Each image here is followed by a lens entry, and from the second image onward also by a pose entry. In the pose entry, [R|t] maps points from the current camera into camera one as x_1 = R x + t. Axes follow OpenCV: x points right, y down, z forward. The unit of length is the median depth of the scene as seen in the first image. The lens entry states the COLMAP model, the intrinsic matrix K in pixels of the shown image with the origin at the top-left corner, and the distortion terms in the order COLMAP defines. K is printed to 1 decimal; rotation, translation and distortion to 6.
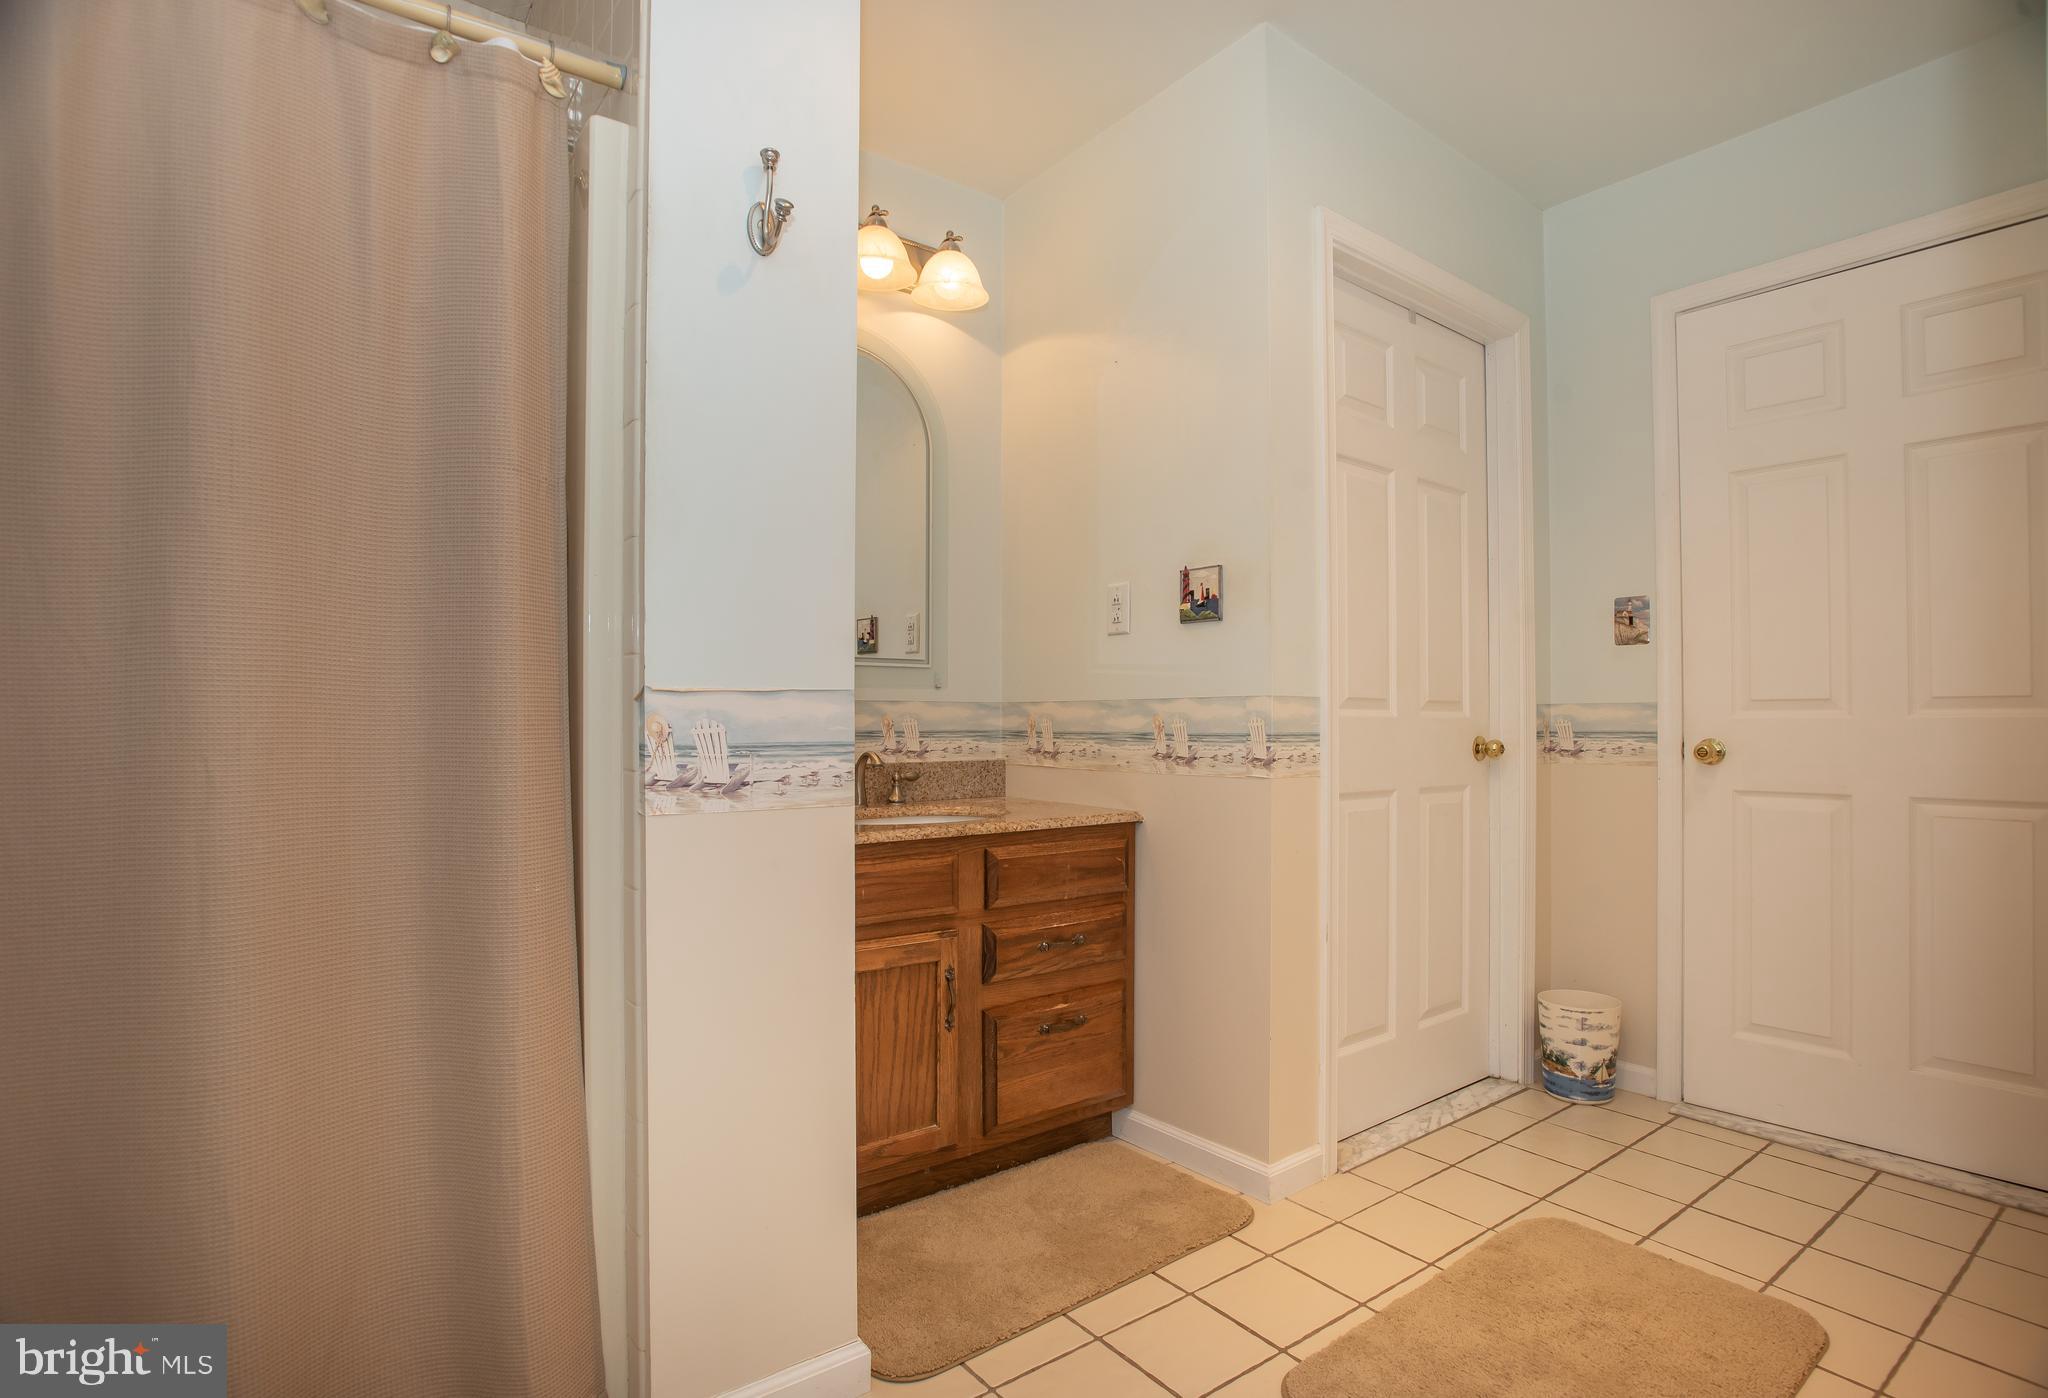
lens RADIAL K [[1027.9, 0, 1024.4], [0, 1027.9, 699.3], [0, 0, 1]] dist [-0.000615, 0.000032]
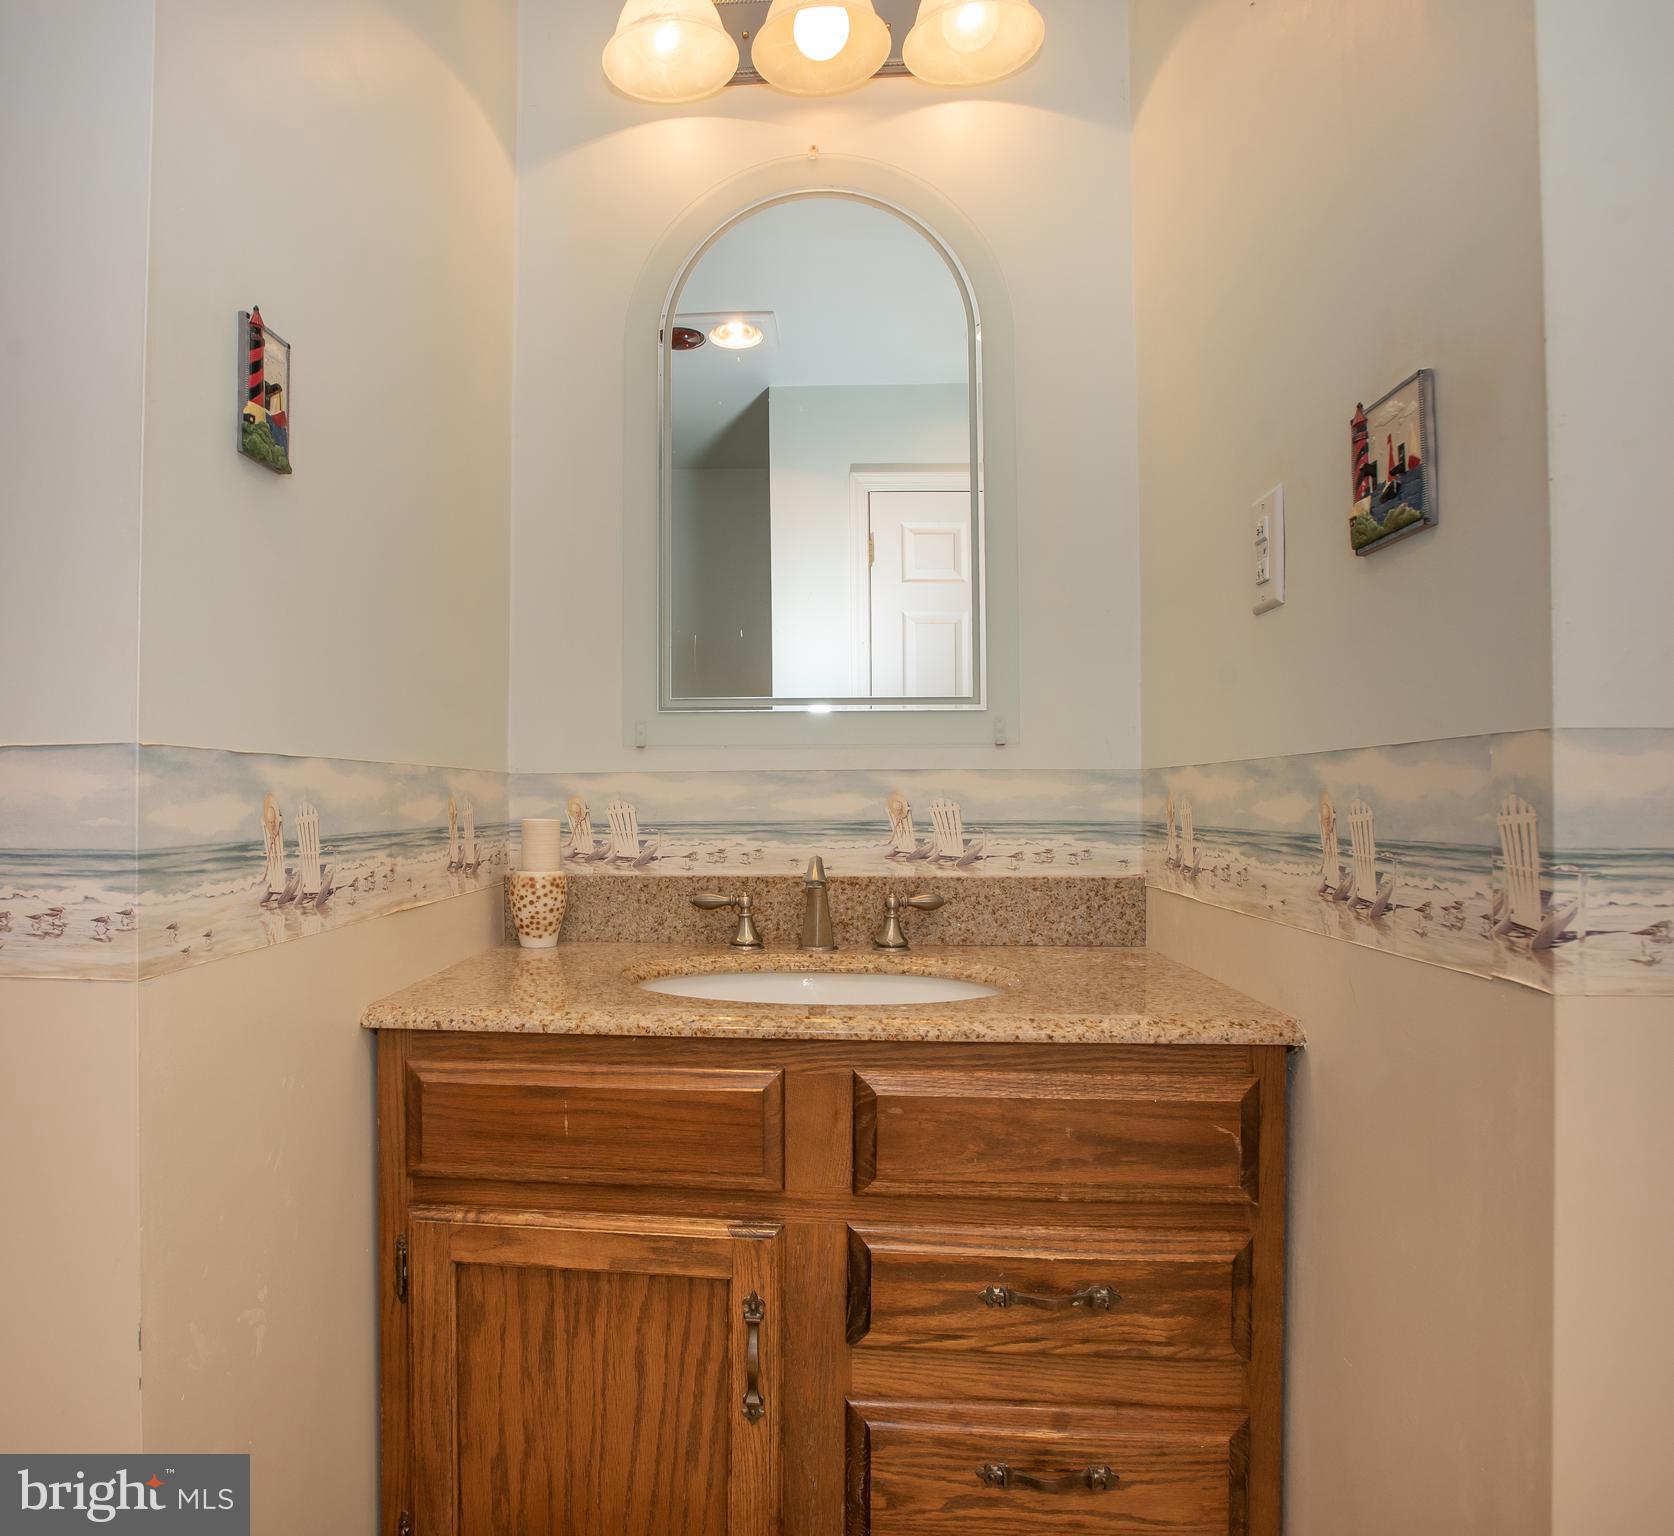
lens RADIAL K [[1066.3, 0, 836.6], [0, 1066.3, 781.0], [0, 0, 1]] dist [-0.030713, 0.003963]
pose [[0.743441, -0.011907, -0.668696, 0.282106], [0.013301, 0.999907, -0.003016, 0.010356], [0.668670, -0.006652, 0.743530, 0.595383]]
